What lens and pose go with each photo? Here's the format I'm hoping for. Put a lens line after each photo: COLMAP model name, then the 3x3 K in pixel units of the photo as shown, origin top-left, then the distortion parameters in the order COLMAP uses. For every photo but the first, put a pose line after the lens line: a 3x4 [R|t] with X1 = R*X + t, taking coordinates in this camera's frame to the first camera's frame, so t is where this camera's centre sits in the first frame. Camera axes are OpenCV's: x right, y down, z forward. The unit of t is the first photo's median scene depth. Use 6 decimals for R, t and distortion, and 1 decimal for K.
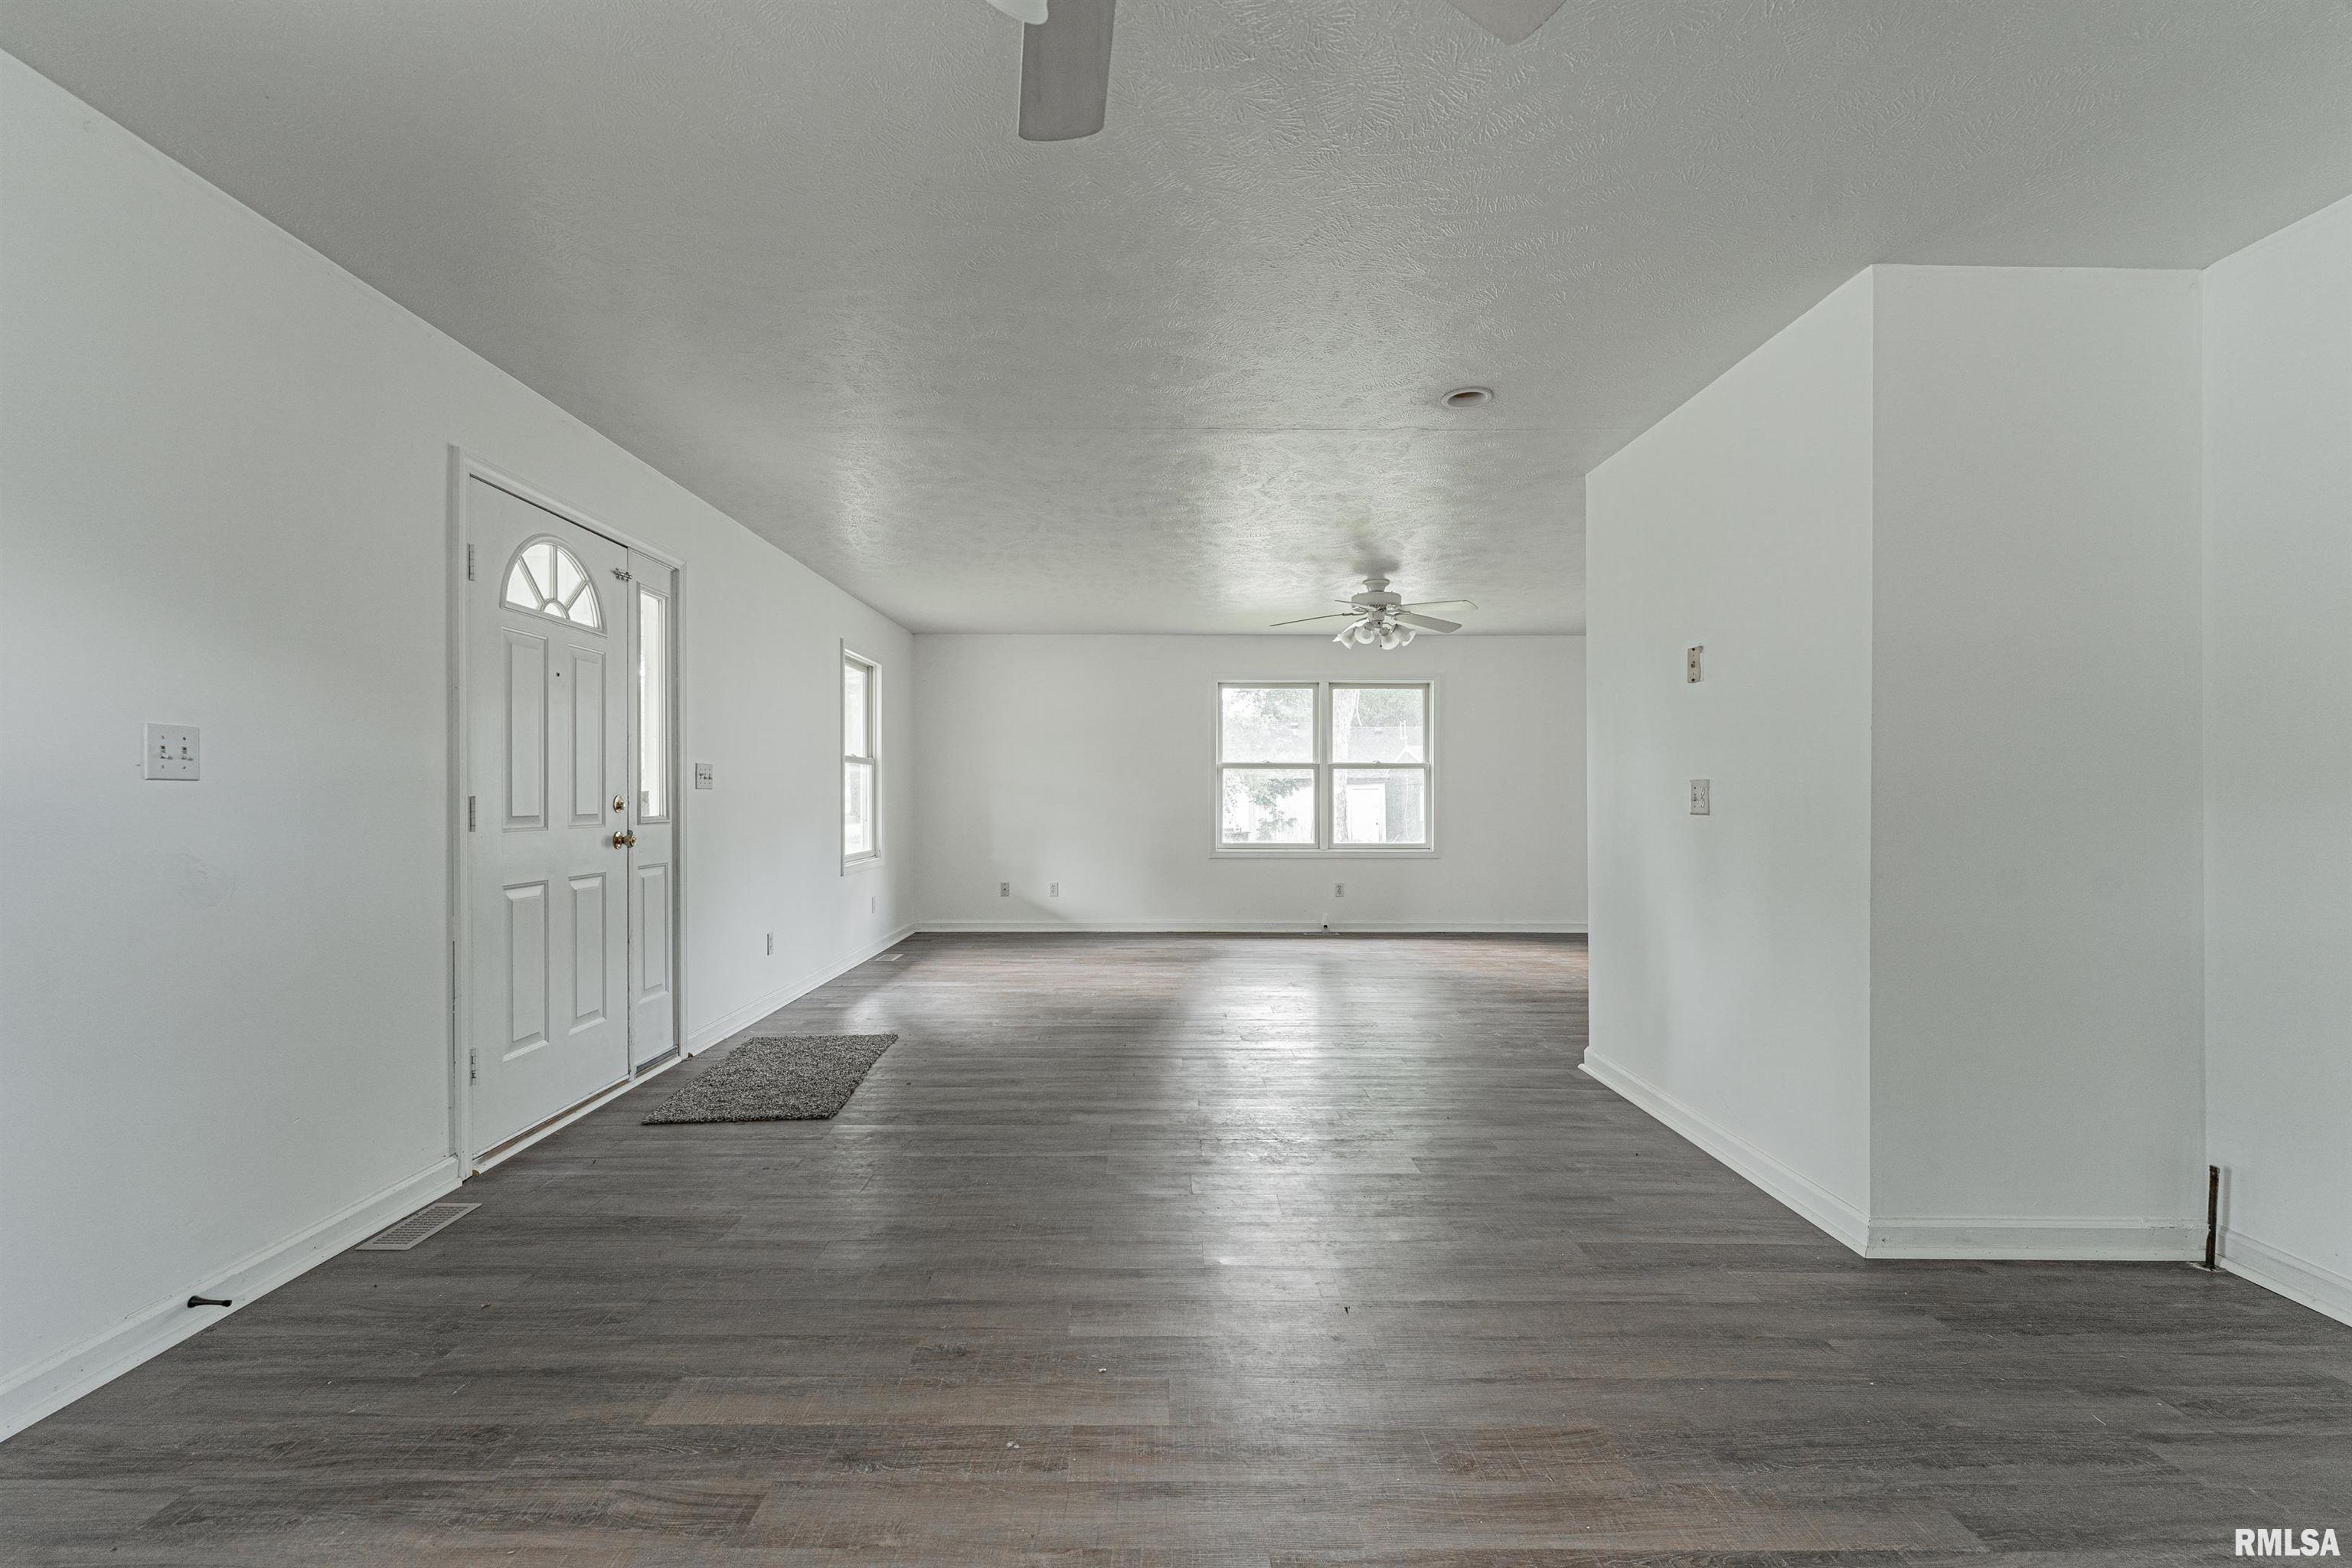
lens RADIAL K [[1026.8, 0, 1169.1], [0, 1026.8, 796.3], [0, 0, 1]] dist [-0.002121, -0.000395]
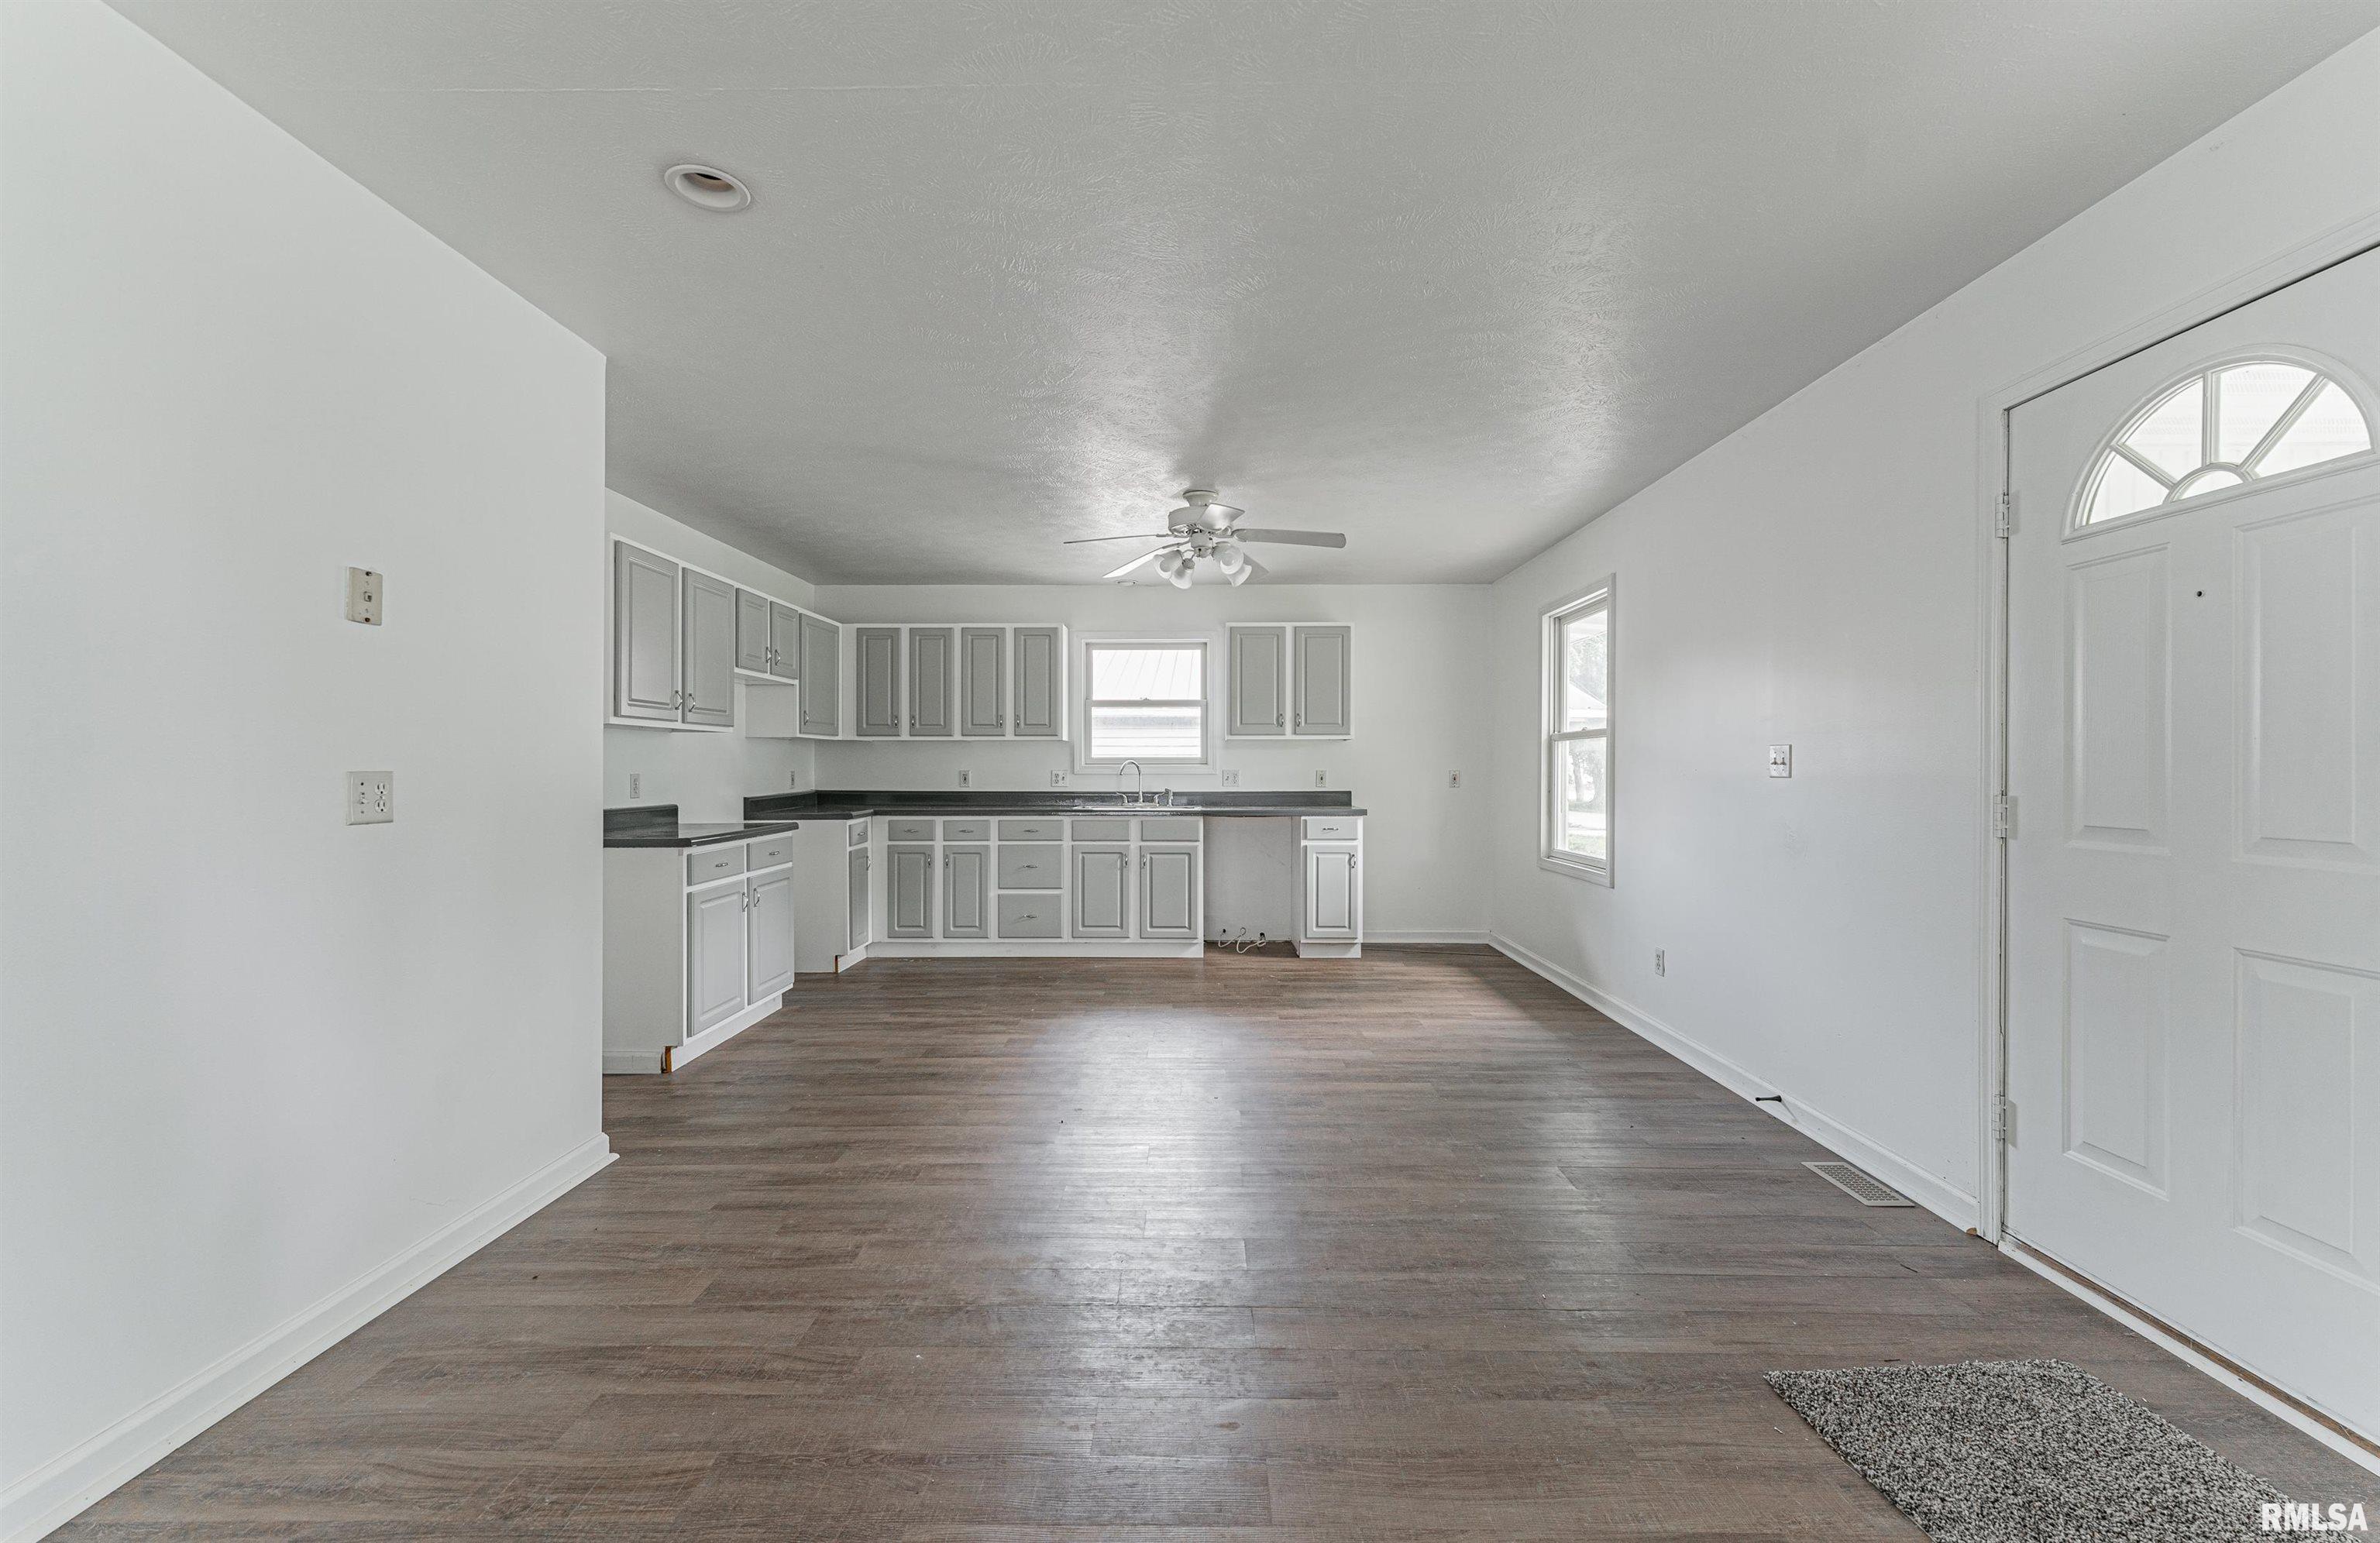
lens RADIAL K [[948.8, 0, 1190.0], [0, 948.8, 771.5], [0, 0, 1]] dist [-0.000810, -0.000132]
pose [[-0.999822, -0.001587, 0.018774, -0.033456], [-0.001532, 0.999994, 0.002951, -0.020602], [-0.018778, 0.002922, -0.999819, 1.808952]]
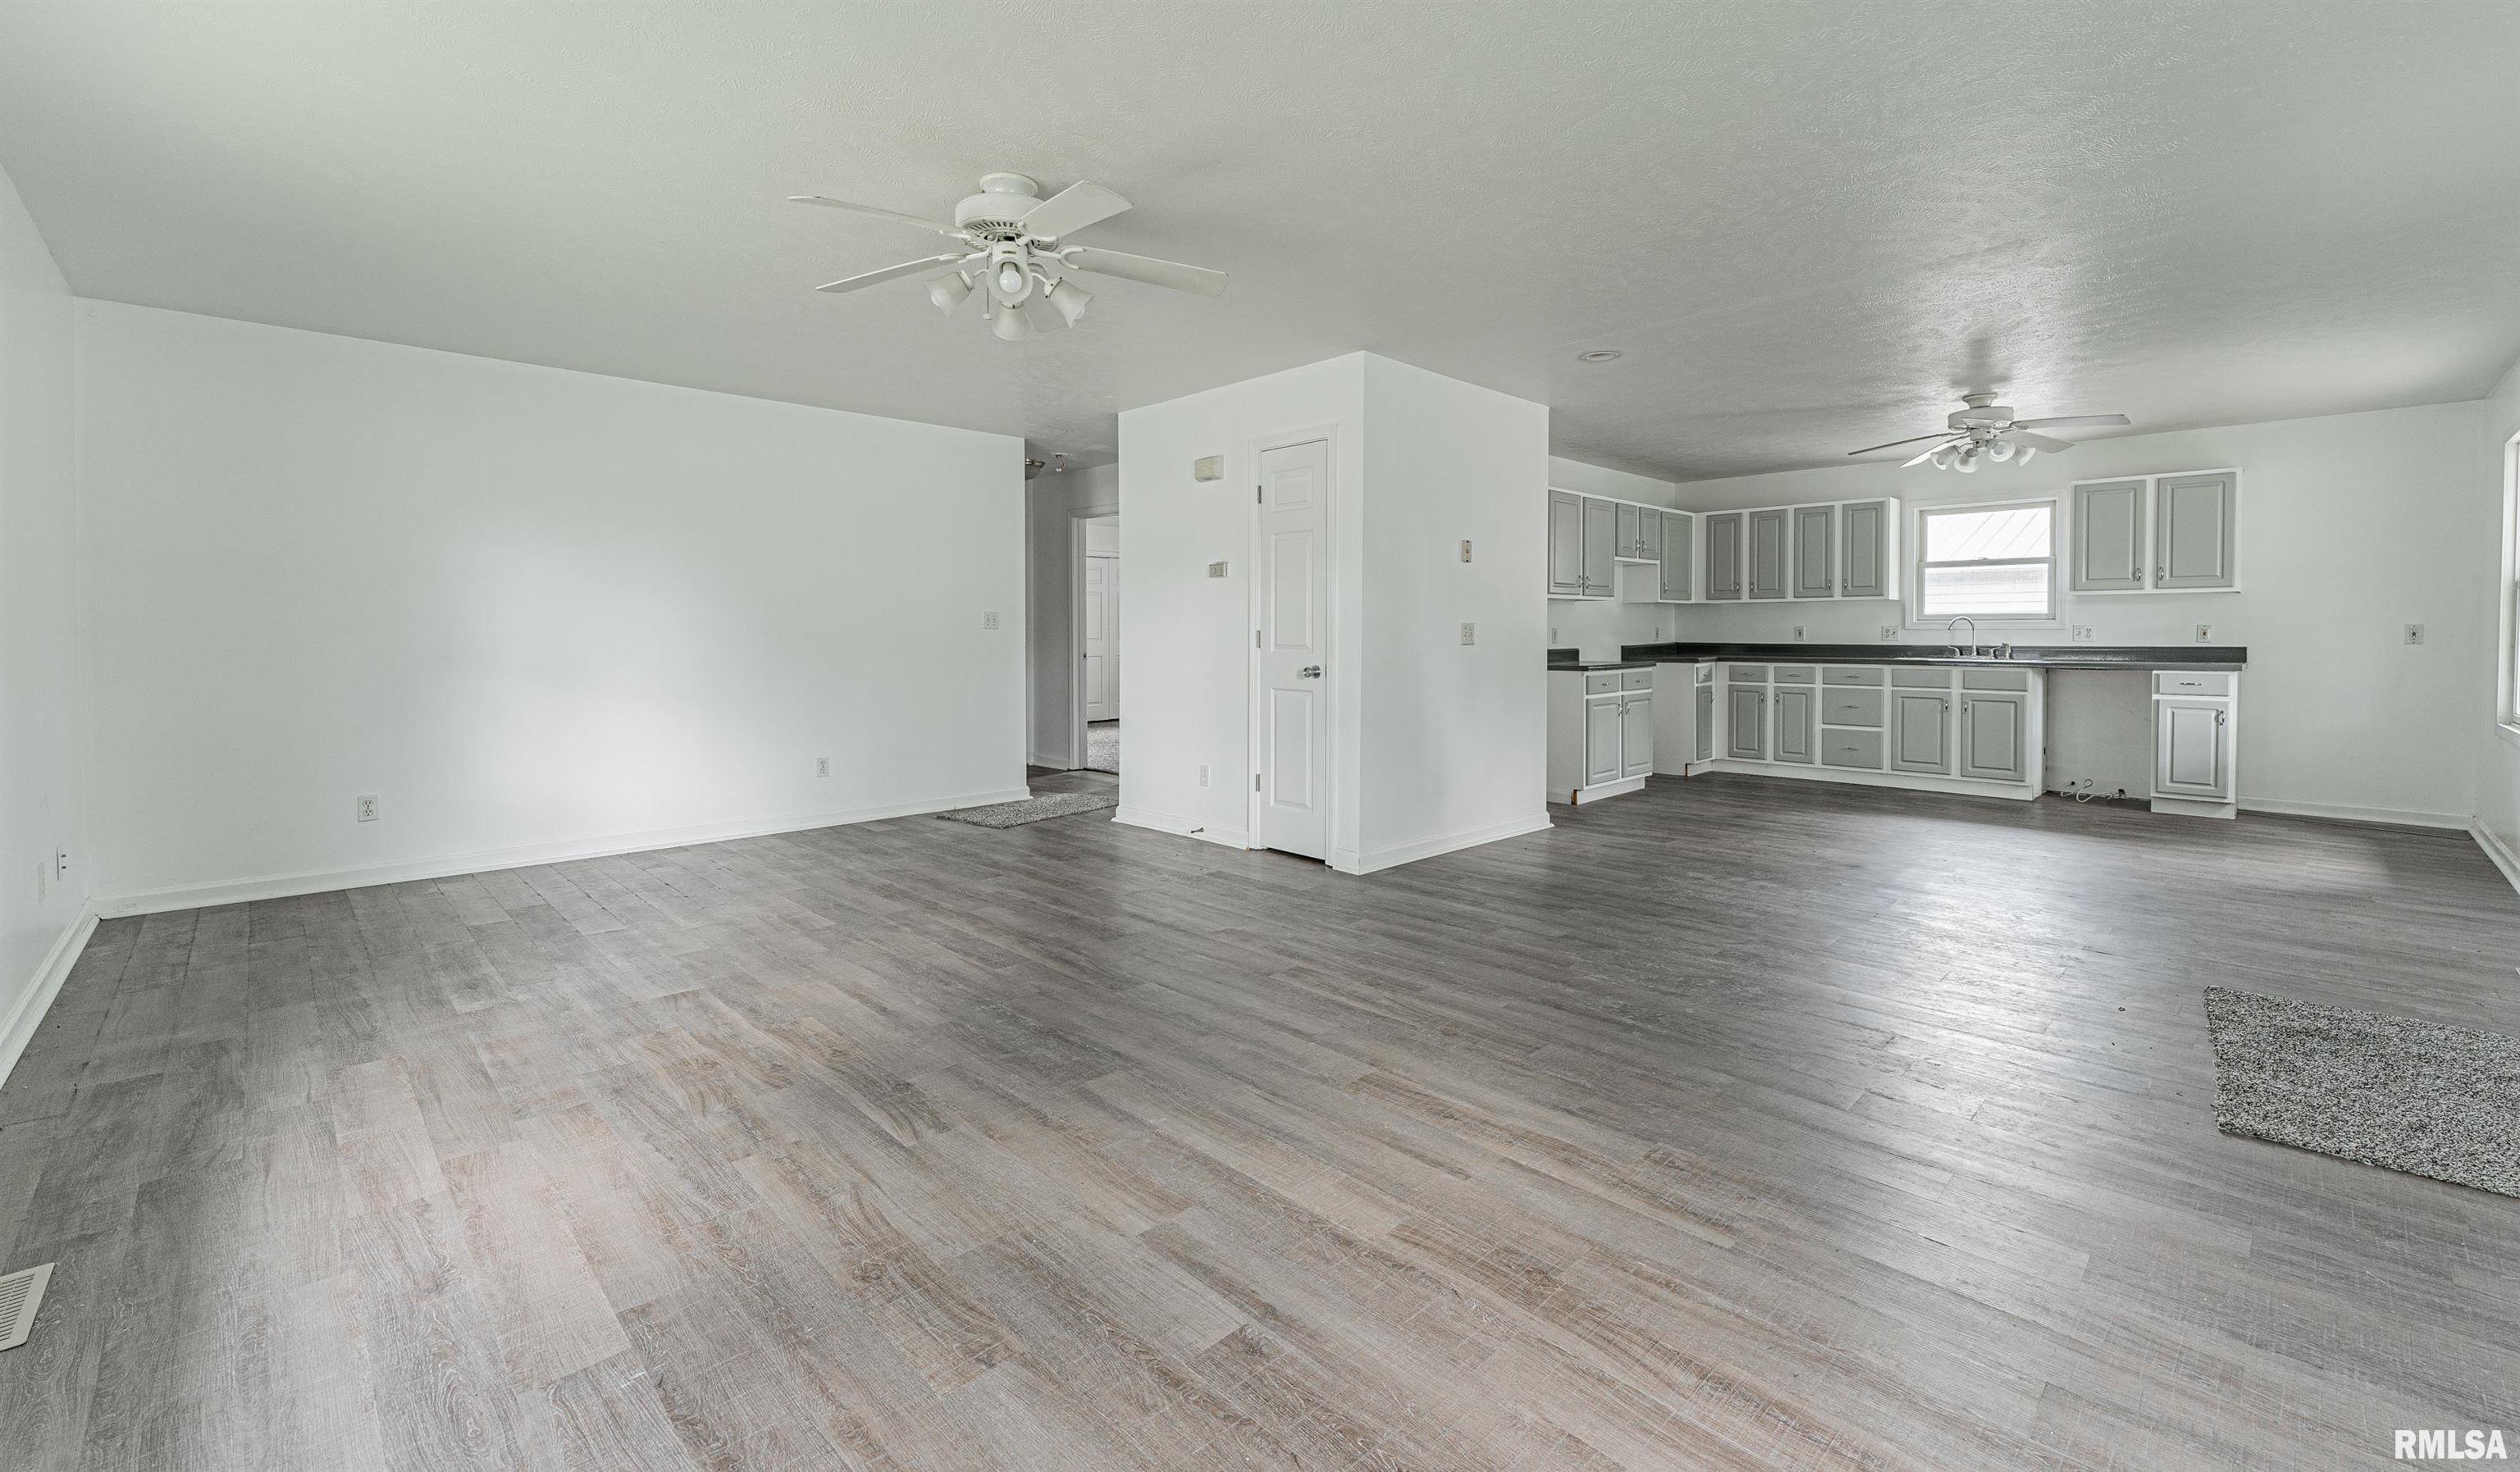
lens RADIAL K [[1029.0, 0, 1261.0], [0, 1029.0, 645.3], [0, 0, 1]] dist [-0.001200, -0.000185]
pose [[-0.694601, -0.009961, 0.719326, -0.476267], [0.000318, 0.999900, 0.014154, -0.004738], [-0.719395, 0.010060, -0.694529, 2.654557]]
